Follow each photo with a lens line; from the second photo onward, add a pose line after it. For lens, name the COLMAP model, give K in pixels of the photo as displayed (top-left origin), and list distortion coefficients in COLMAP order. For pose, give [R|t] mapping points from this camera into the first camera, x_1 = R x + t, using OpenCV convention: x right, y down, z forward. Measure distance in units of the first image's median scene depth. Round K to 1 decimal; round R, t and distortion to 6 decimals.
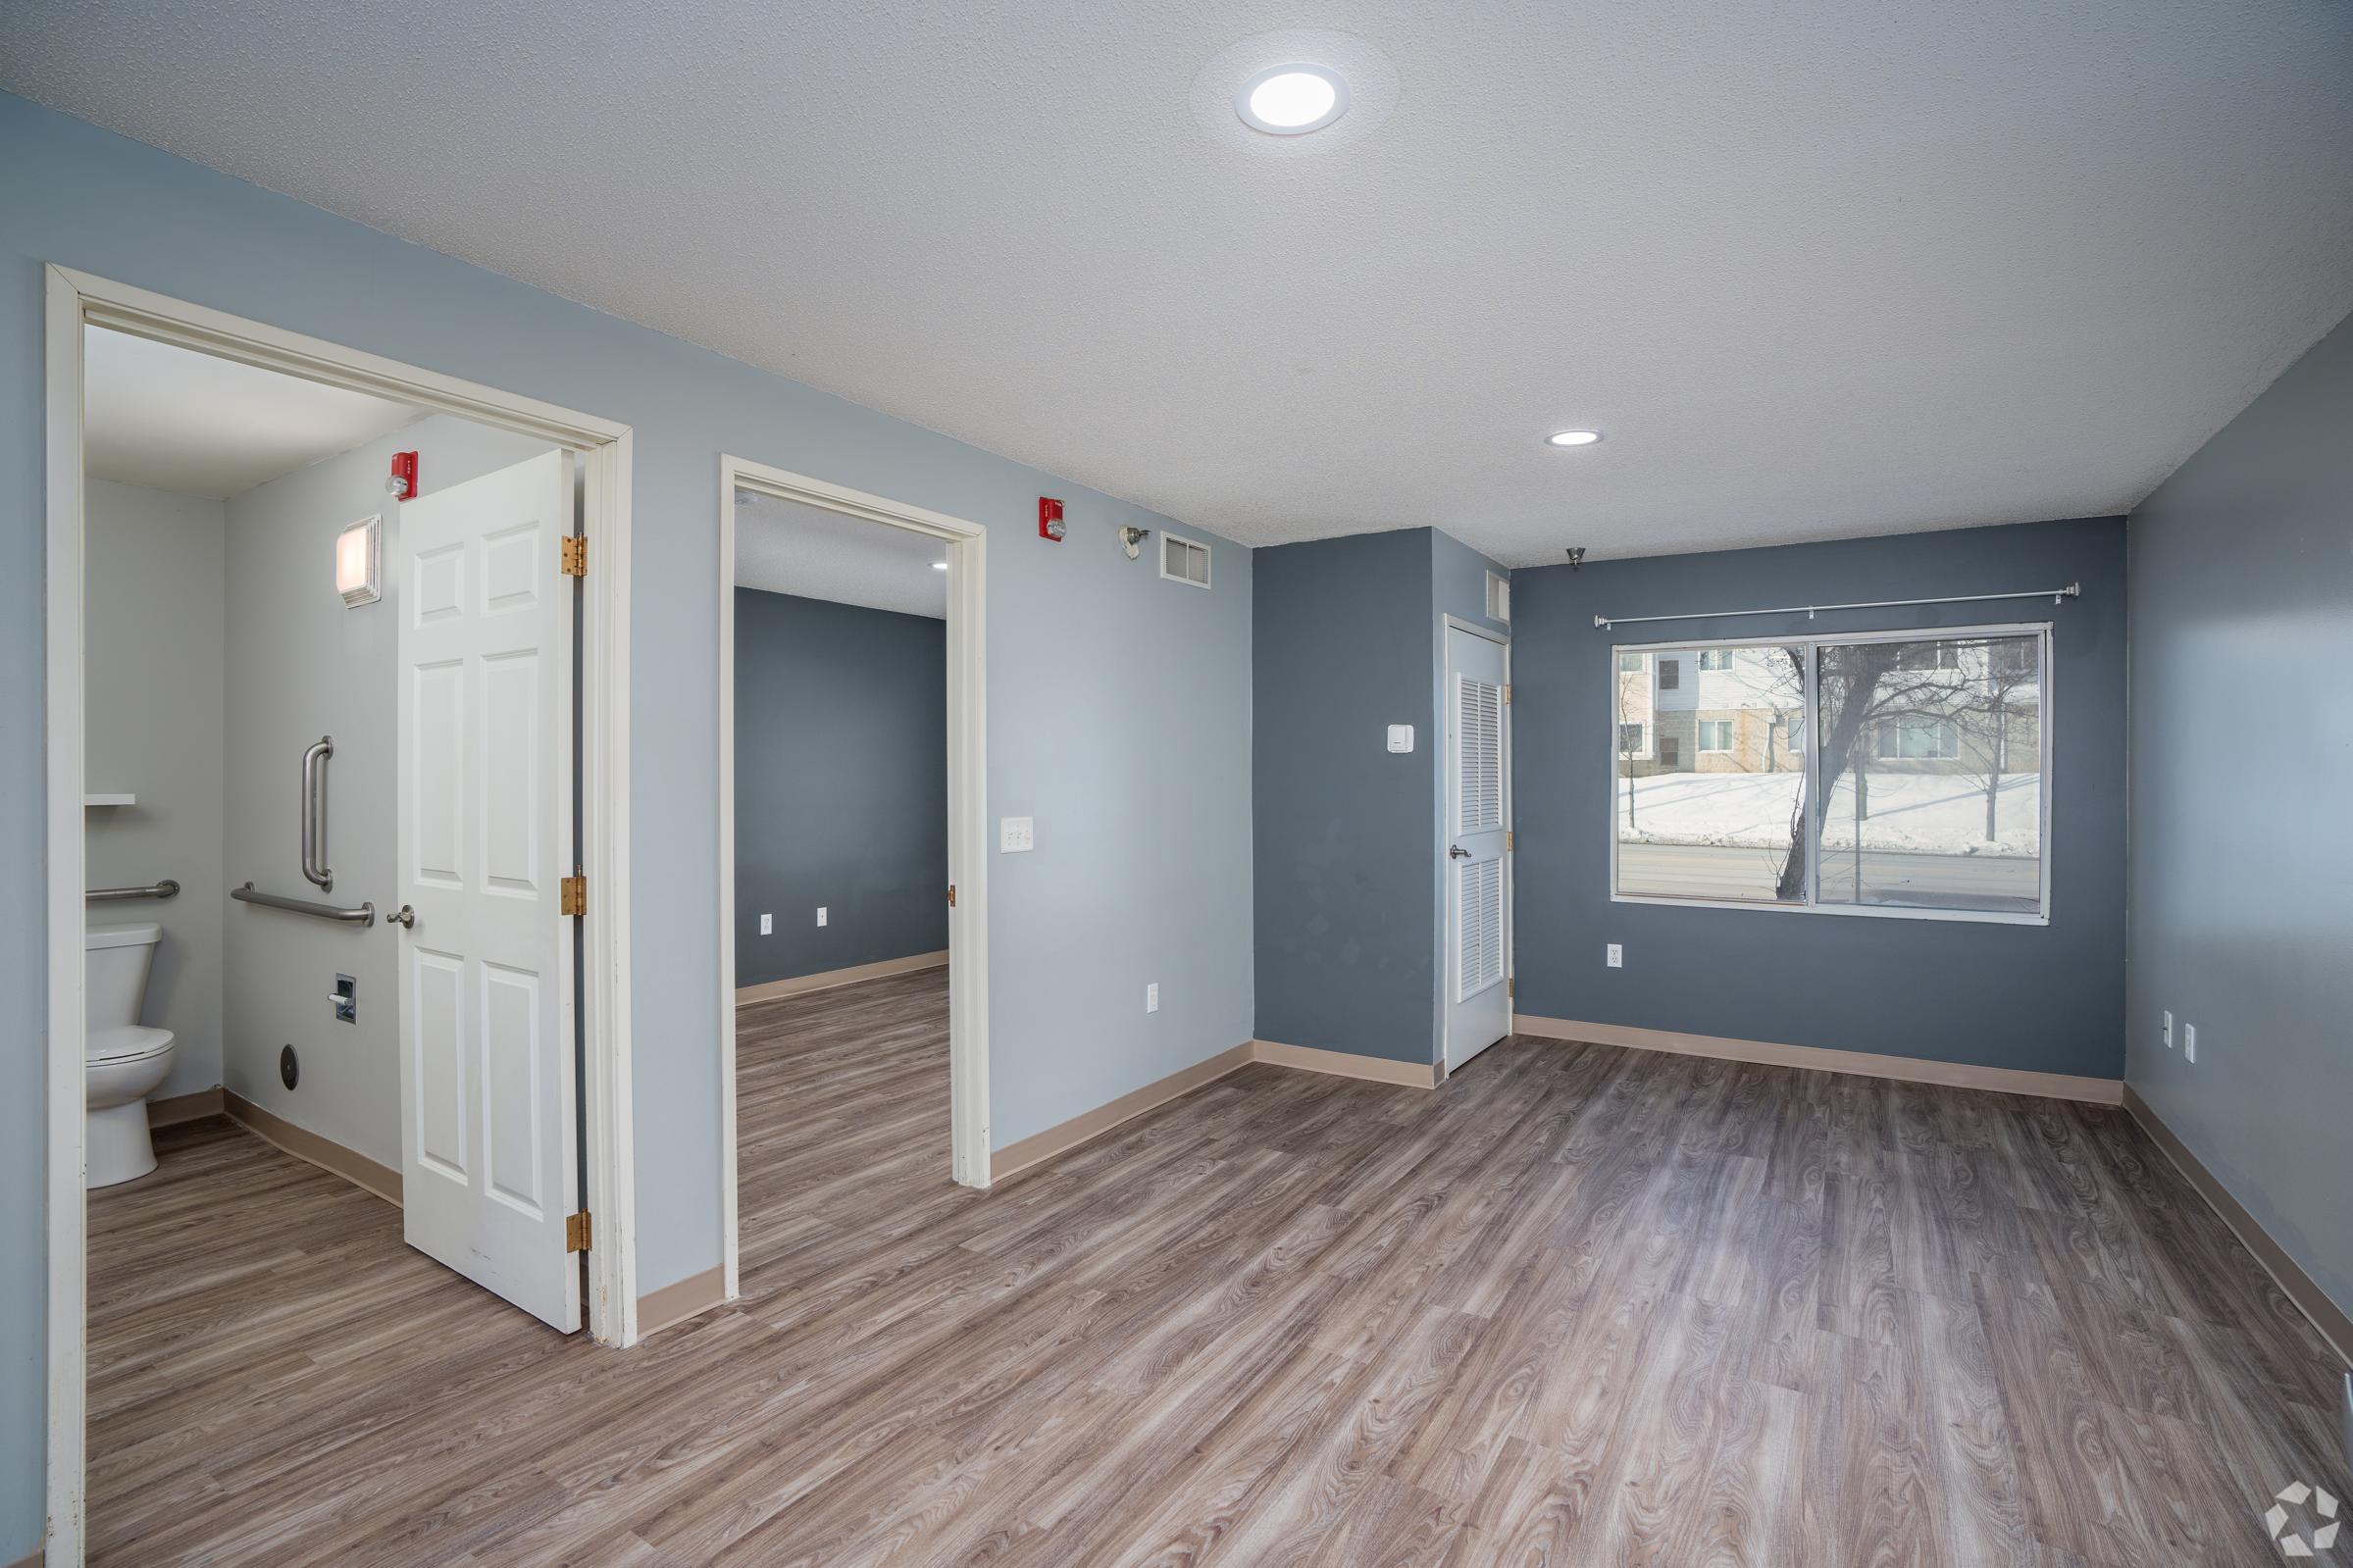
lens RADIAL K [[1075.6, 0, 1176.5], [0, 1075.6, 784.0], [0, 0, 1]] dist [-0.040799, 0.000889]
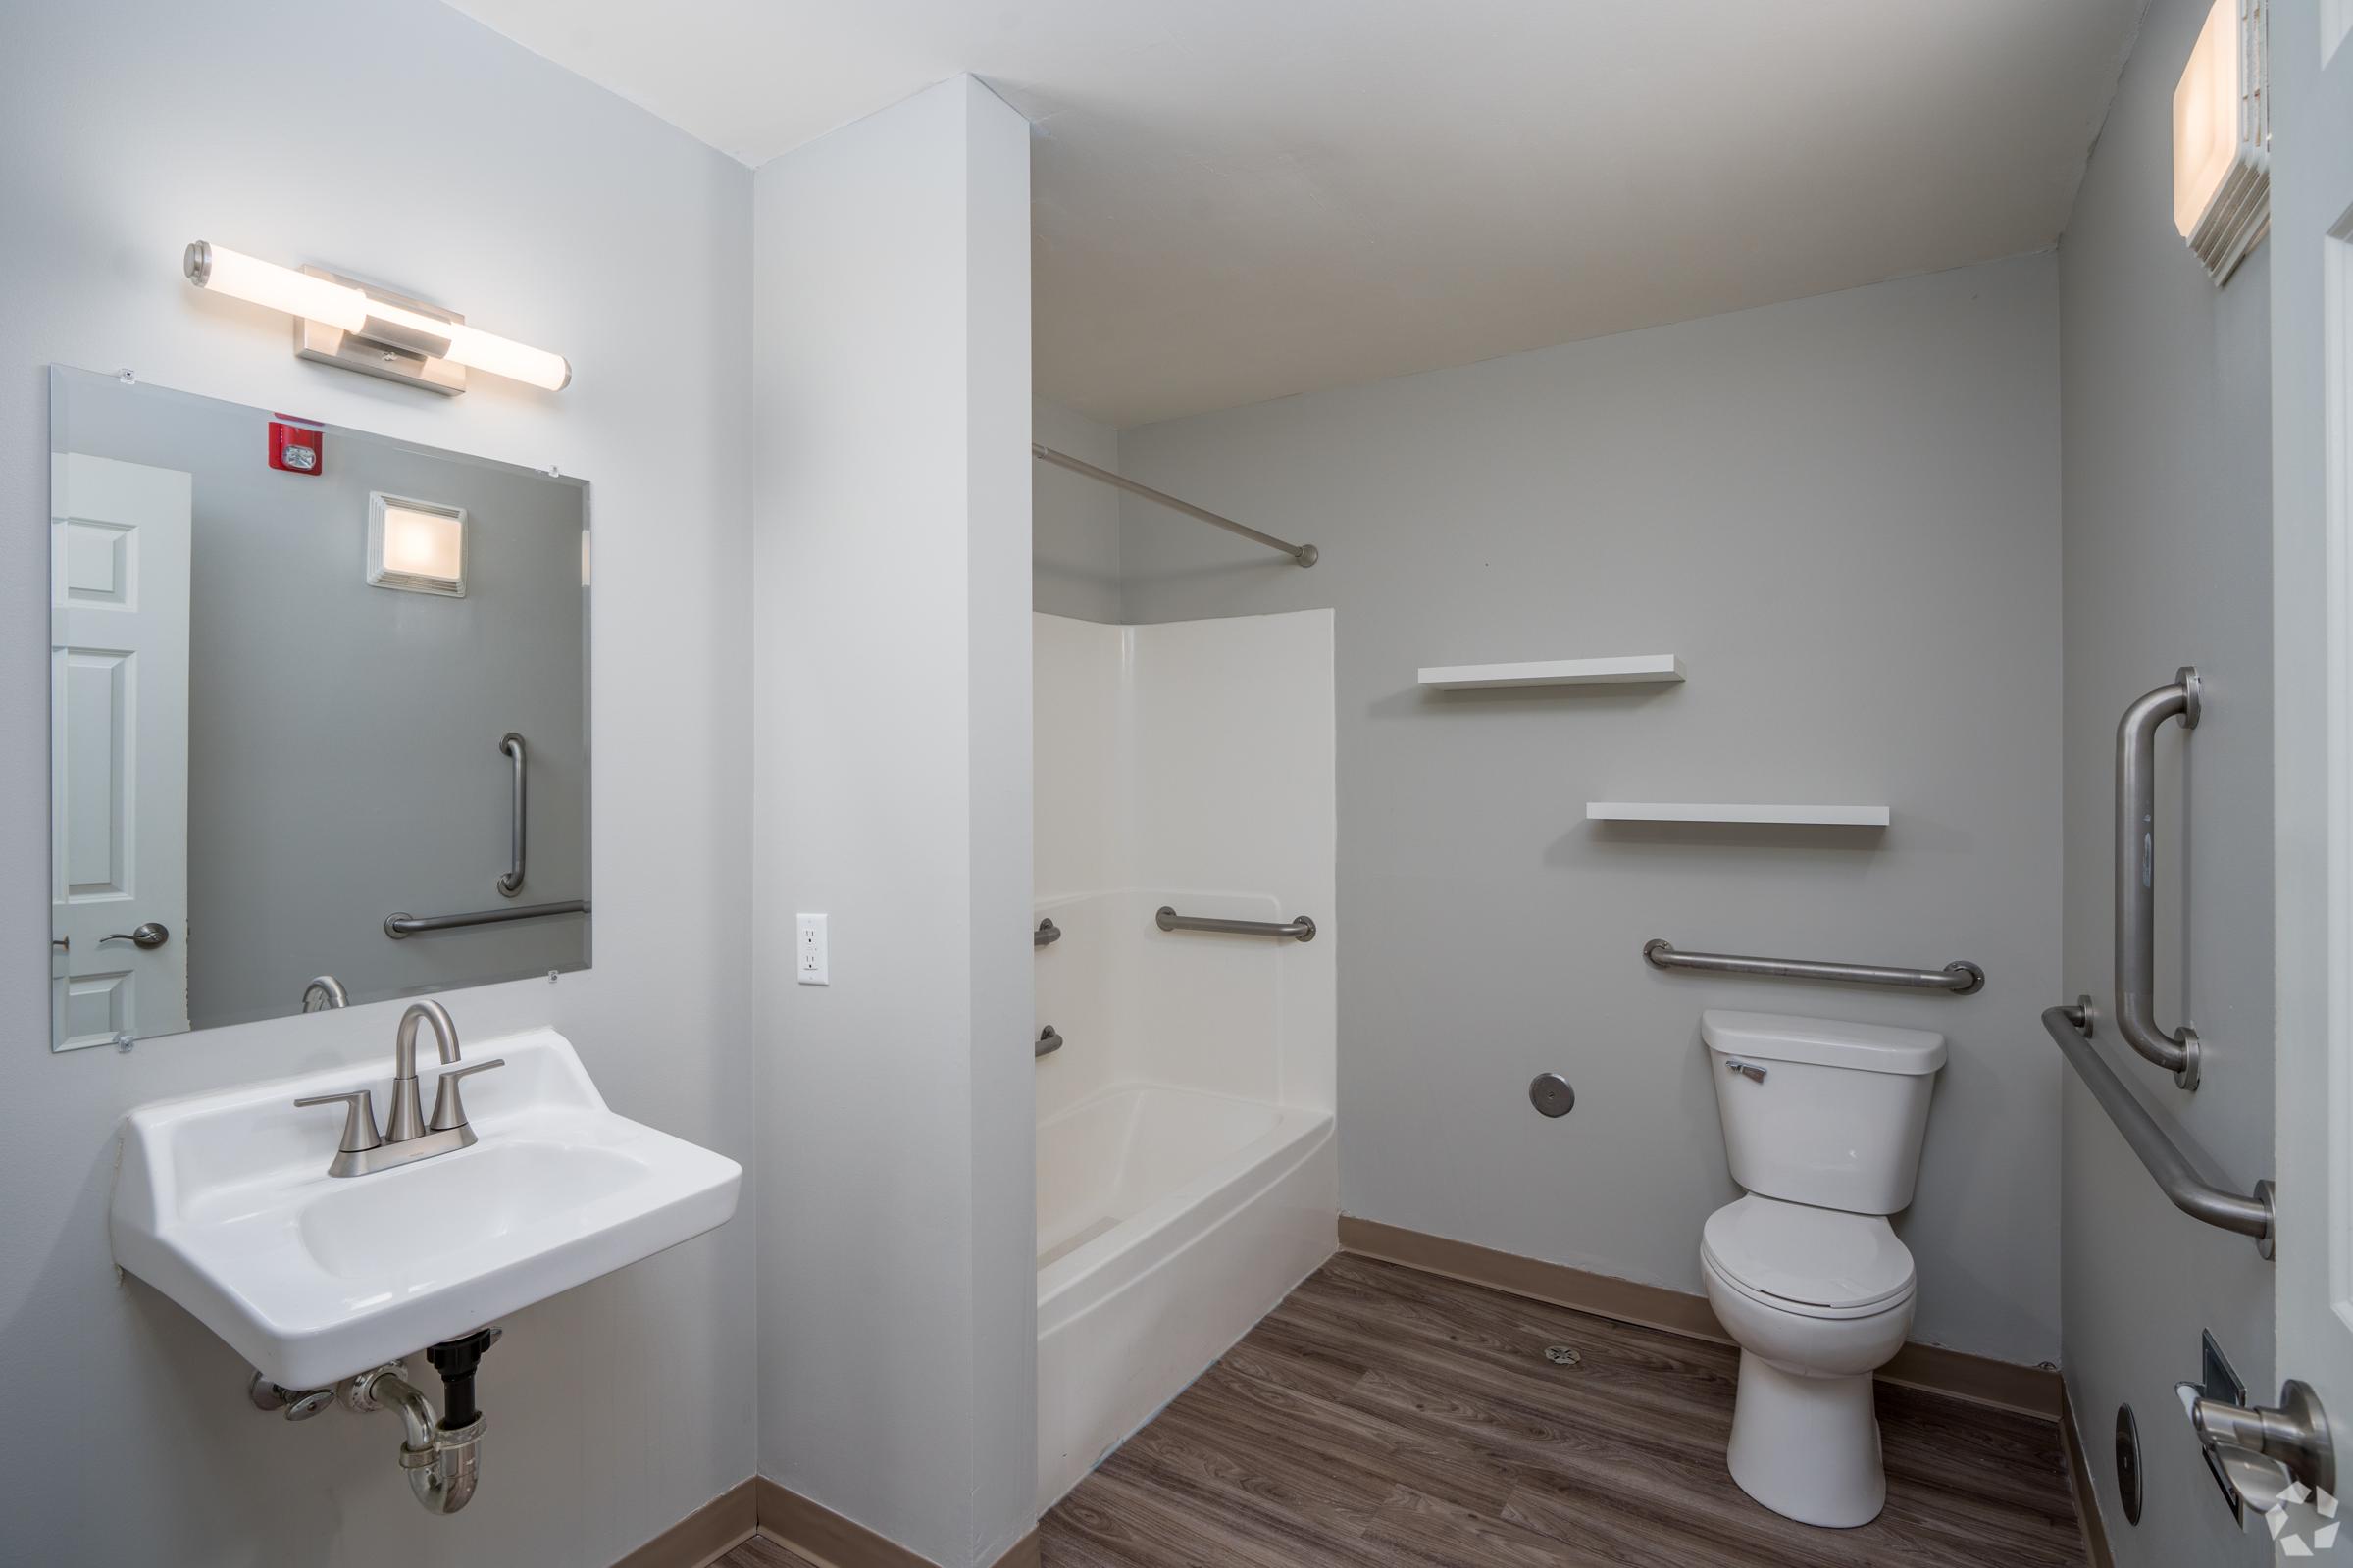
lens RADIAL K [[1112.1, 0, 1176.5], [0, 1112.1, 784.0], [0, 0, 1]] dist [0.002390, 0.000505]
pose [[0.002800, 0.000136, -0.999996, -0.382588], [0.004591, 0.999989, 0.000149, -0.005829], [0.999986, -0.004591, 0.002800, 0.585858]]
